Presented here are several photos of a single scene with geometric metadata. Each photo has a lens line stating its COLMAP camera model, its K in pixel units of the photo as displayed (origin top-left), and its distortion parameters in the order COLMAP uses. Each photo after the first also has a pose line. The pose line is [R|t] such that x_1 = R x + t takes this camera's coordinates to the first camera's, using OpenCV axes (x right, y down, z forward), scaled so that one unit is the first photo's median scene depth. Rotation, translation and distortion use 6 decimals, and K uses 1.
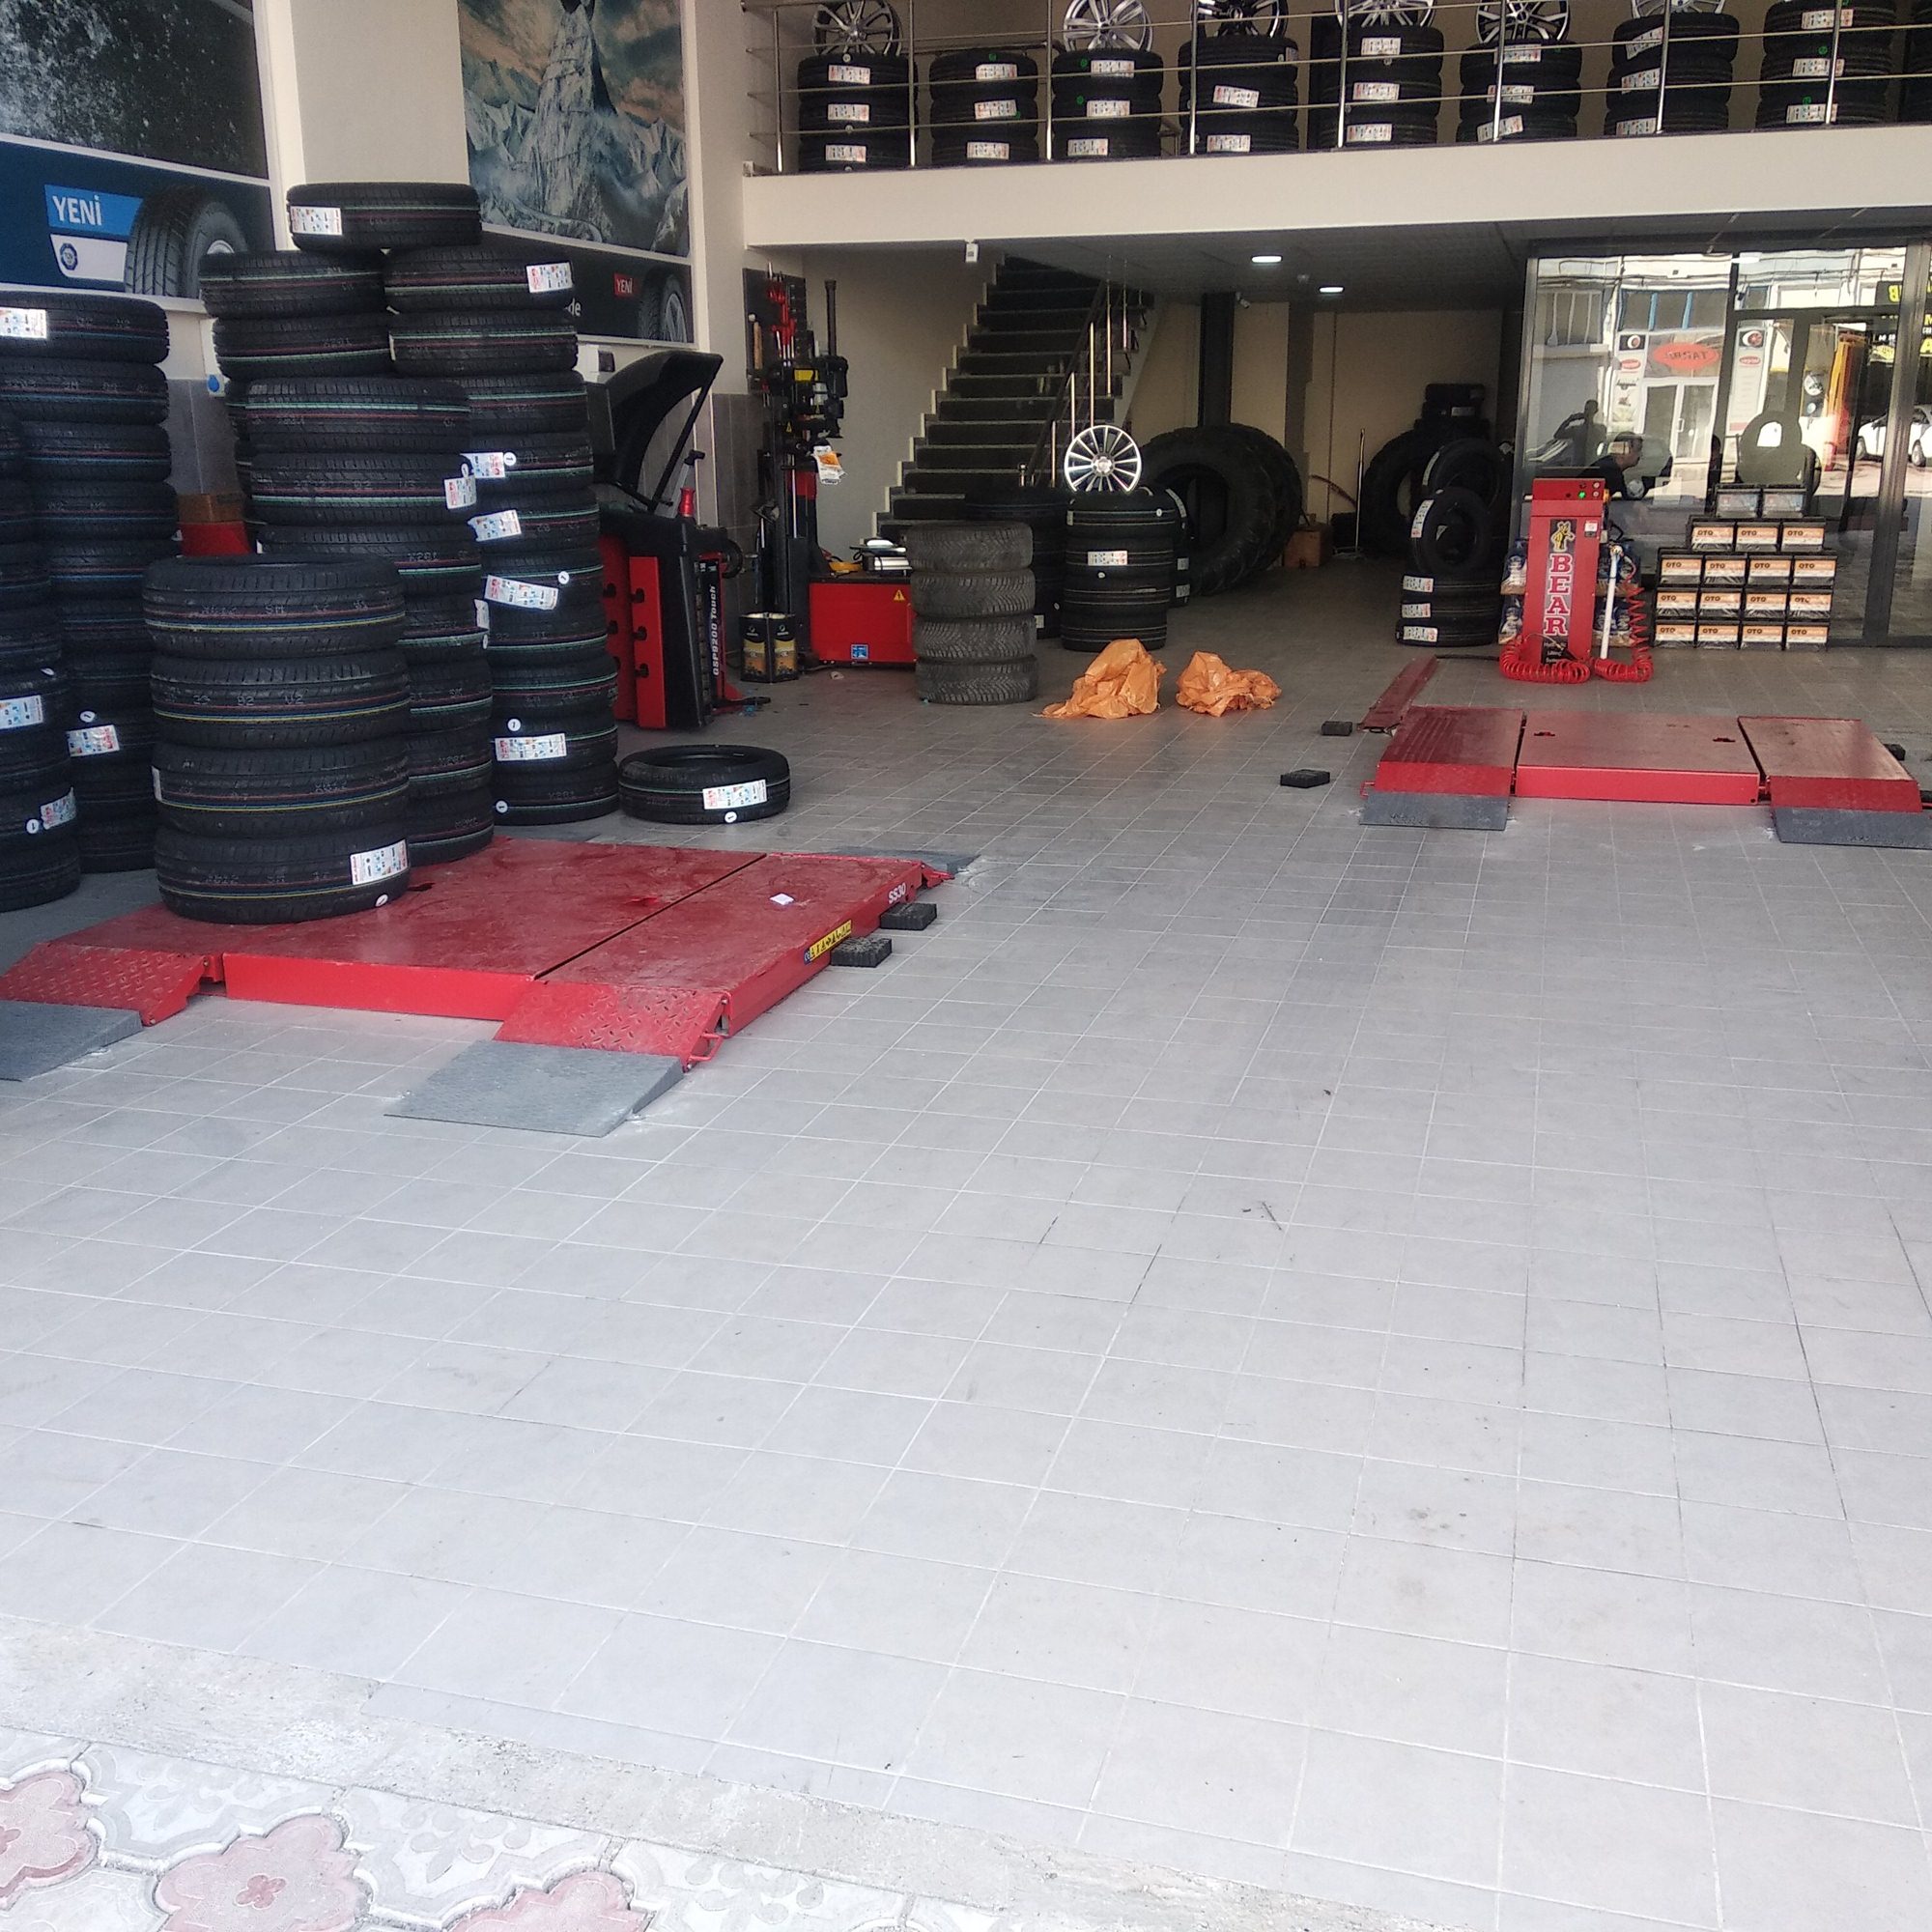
lens RADIAL K [[1988.7, 0, 957.6], [0, 1988.7, 985.5], [0, 0, 1]] dist [0.070671, -0.121617]
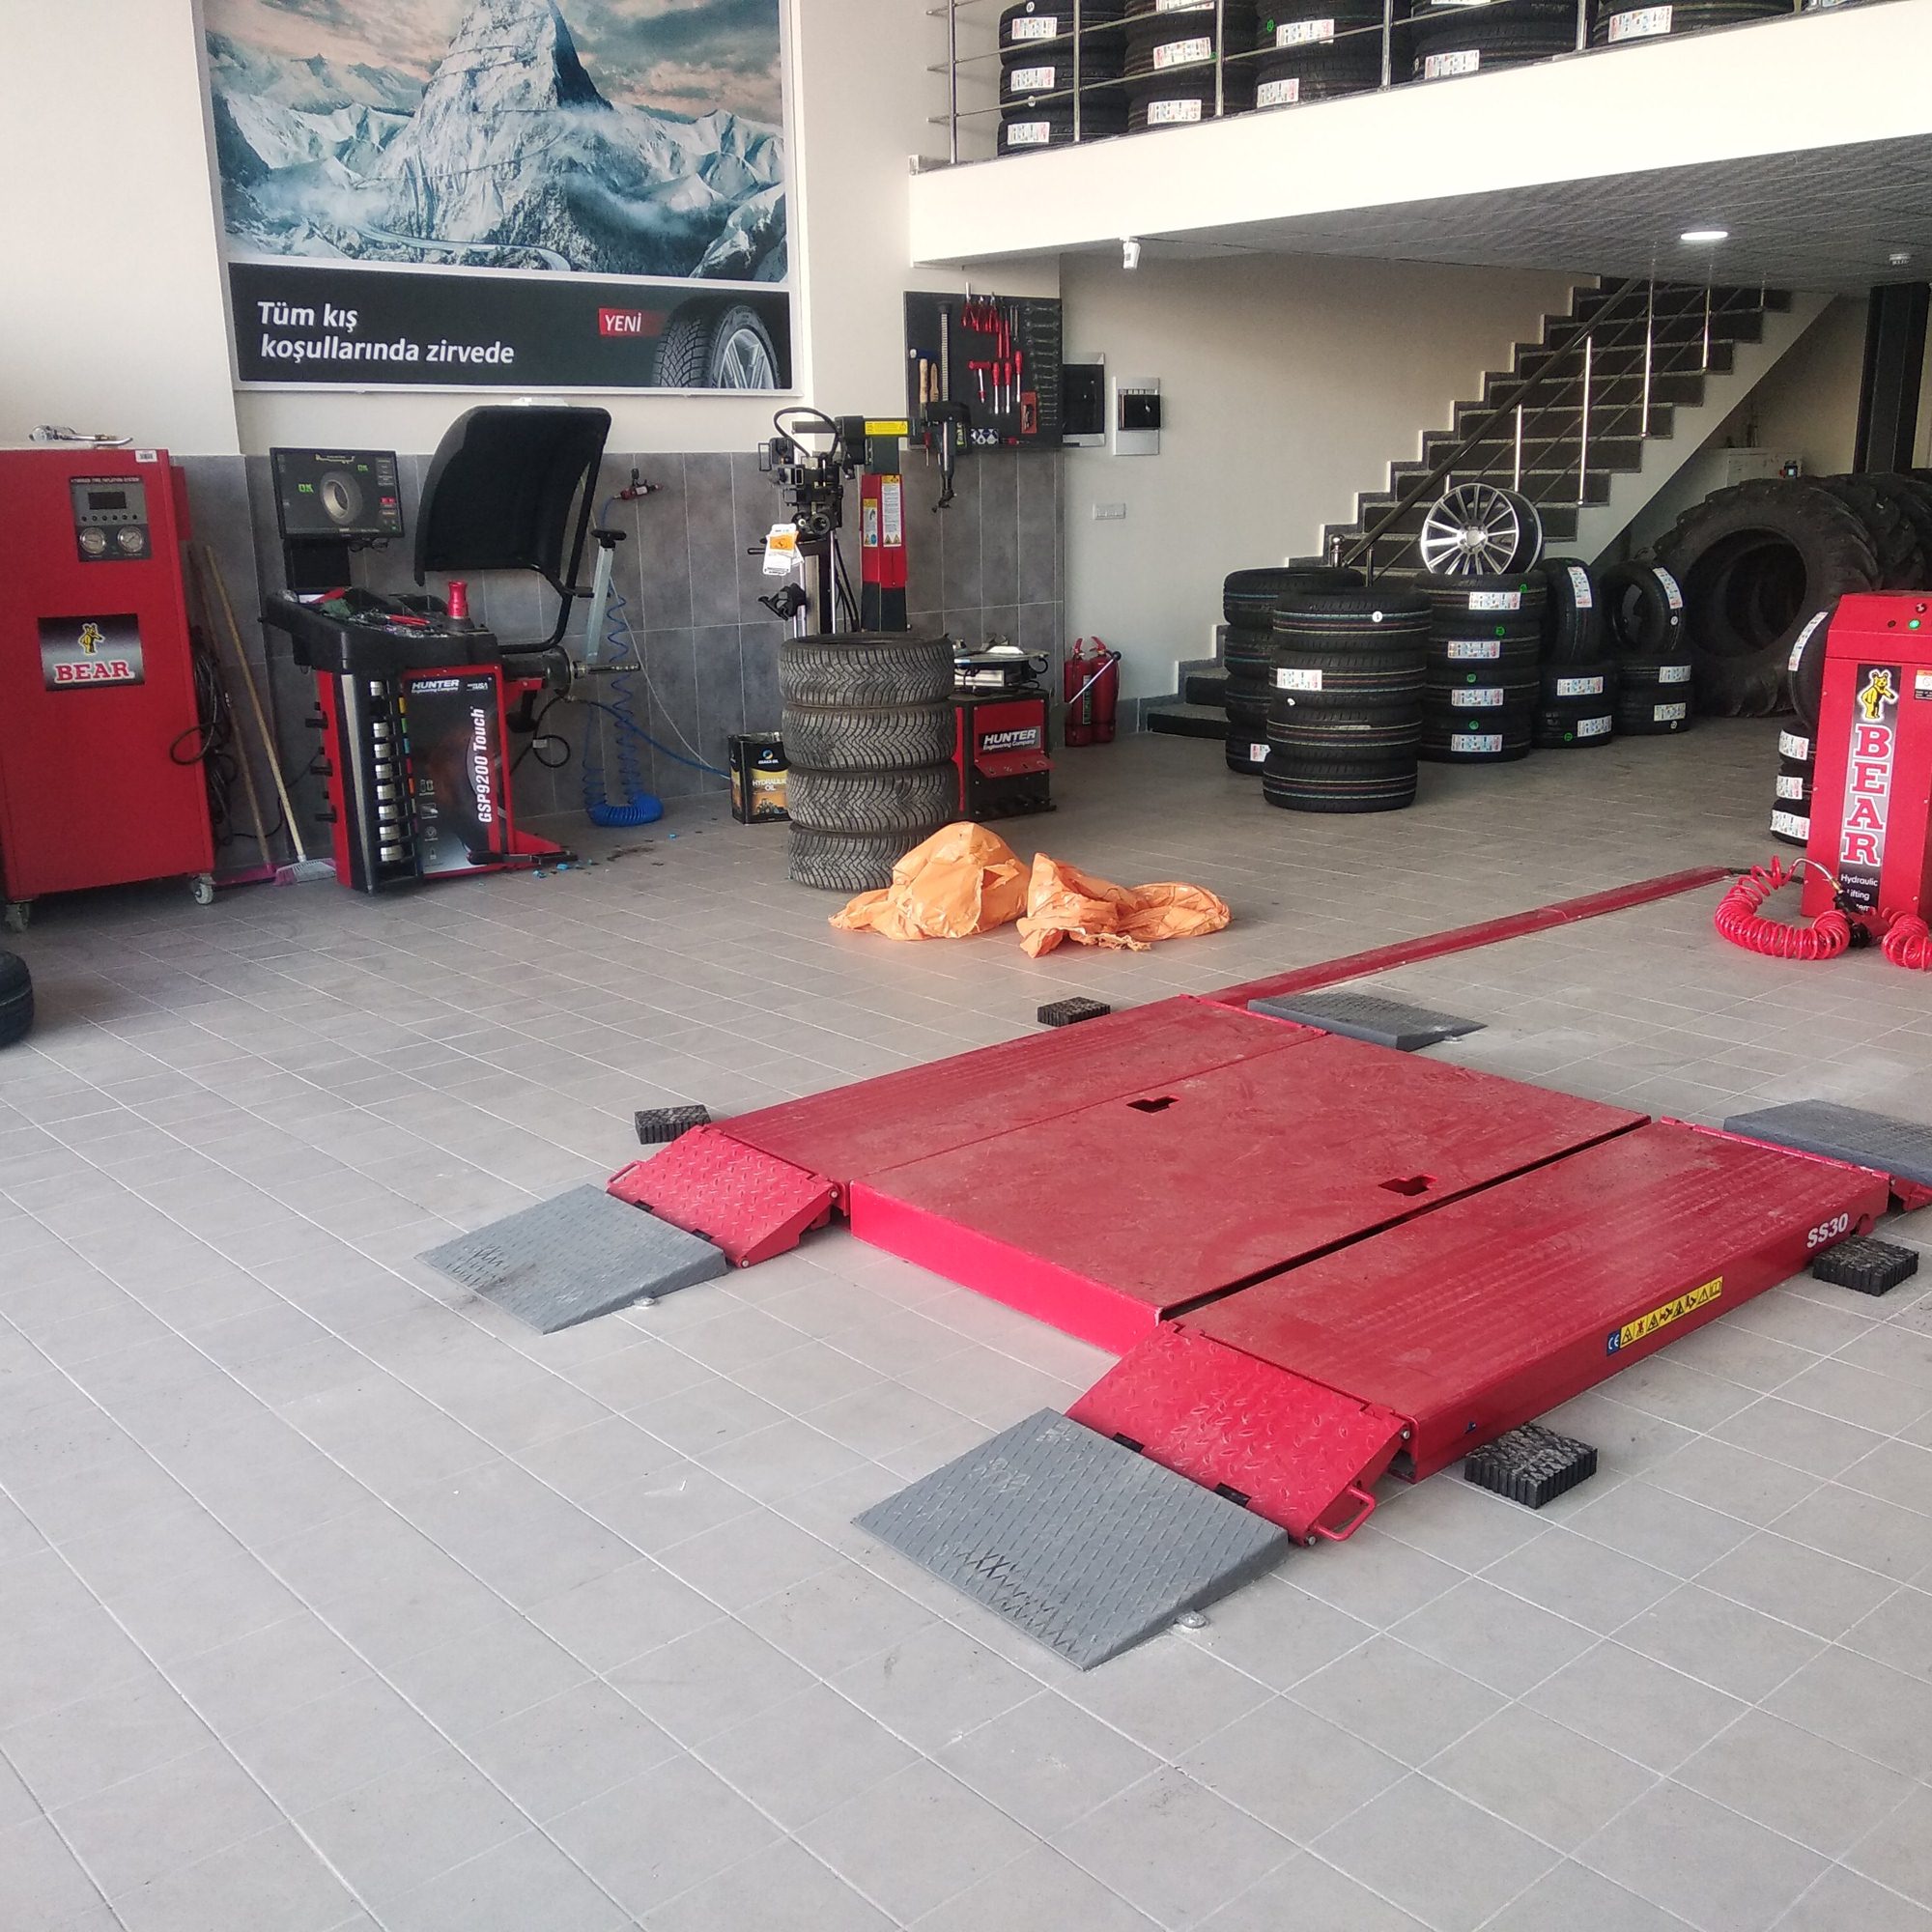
lens RADIAL K [[1988.7, 0, 957.6], [0, 1988.7, 985.5], [0, 0, 1]] dist [0.070671, -0.121617]
pose [[0.843901, 0.131854, -0.520044, 0.372843], [-0.137781, 0.990082, 0.027444, -0.117426], [0.518505, 0.048492, 0.853699, 0.368656]]
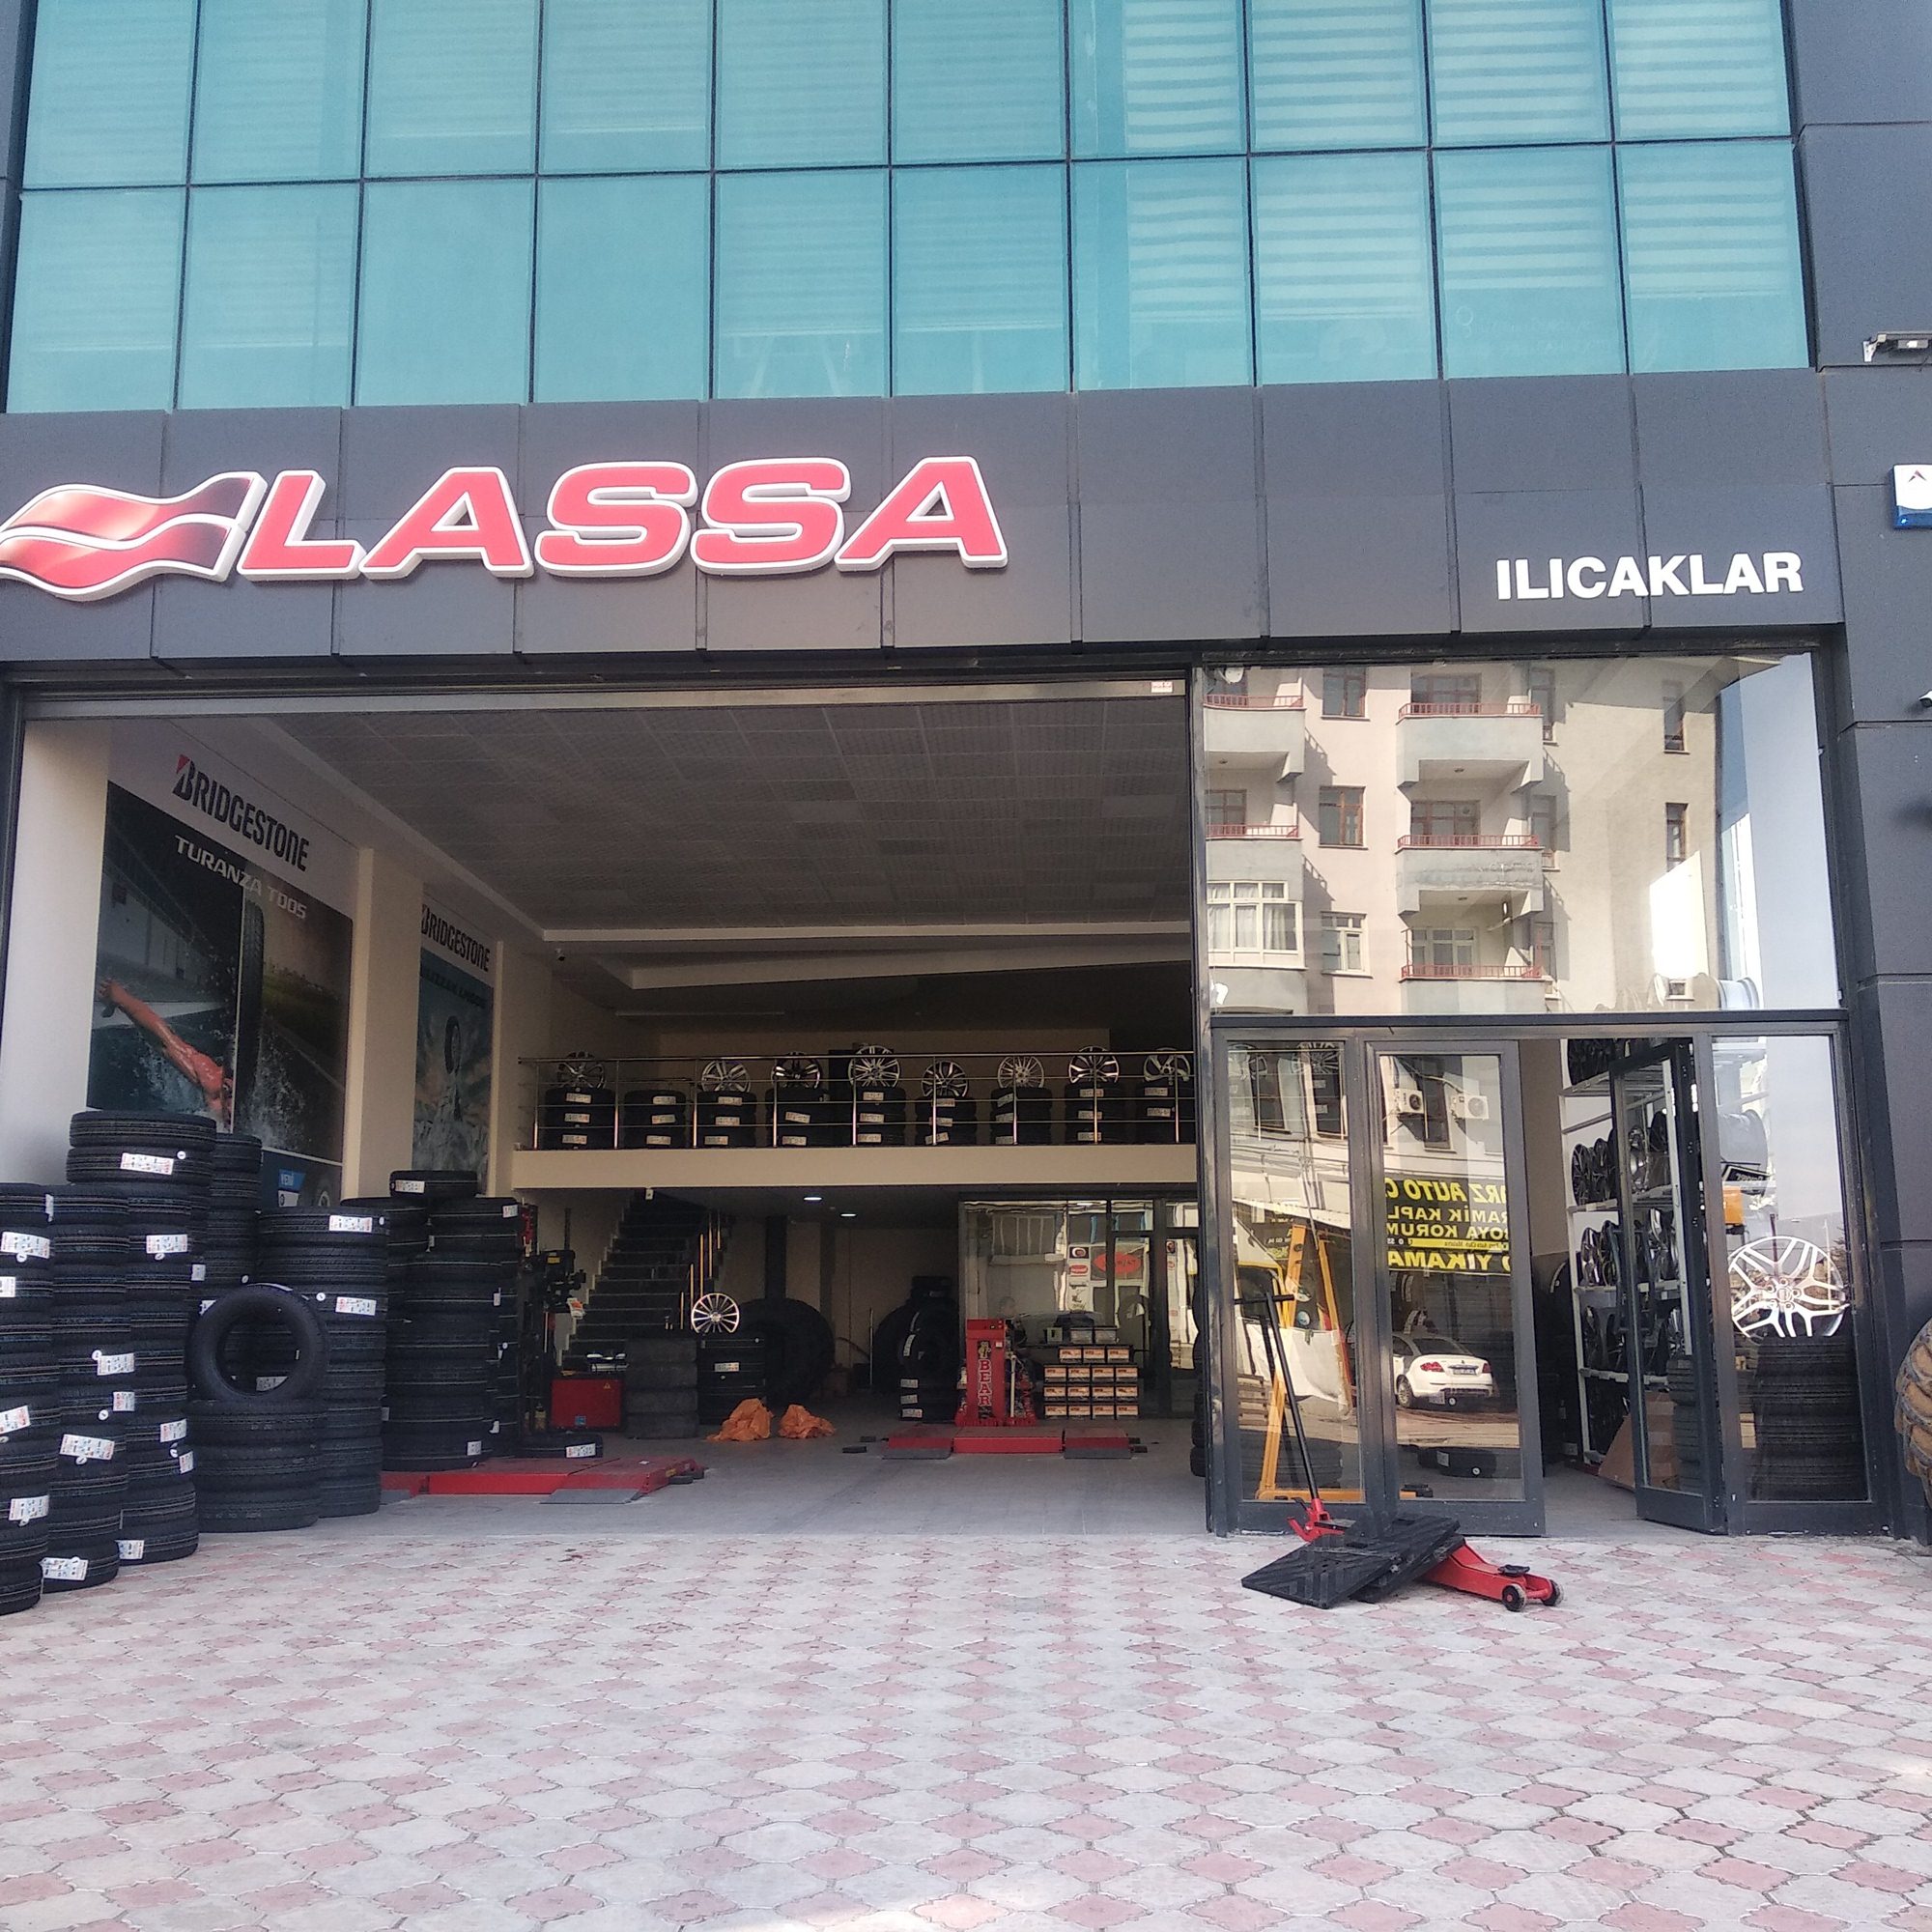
lens RADIAL K [[1988.7, 0, 957.6], [0, 1988.7, 985.5], [0, 0, 1]] dist [0.070671, -0.121617]
pose [[0.972101, 0.041456, 0.230869, -0.143120], [0.061716, 0.904373, -0.422256, 0.225671], [-0.226297, 0.424724, 0.876584, -0.677272]]
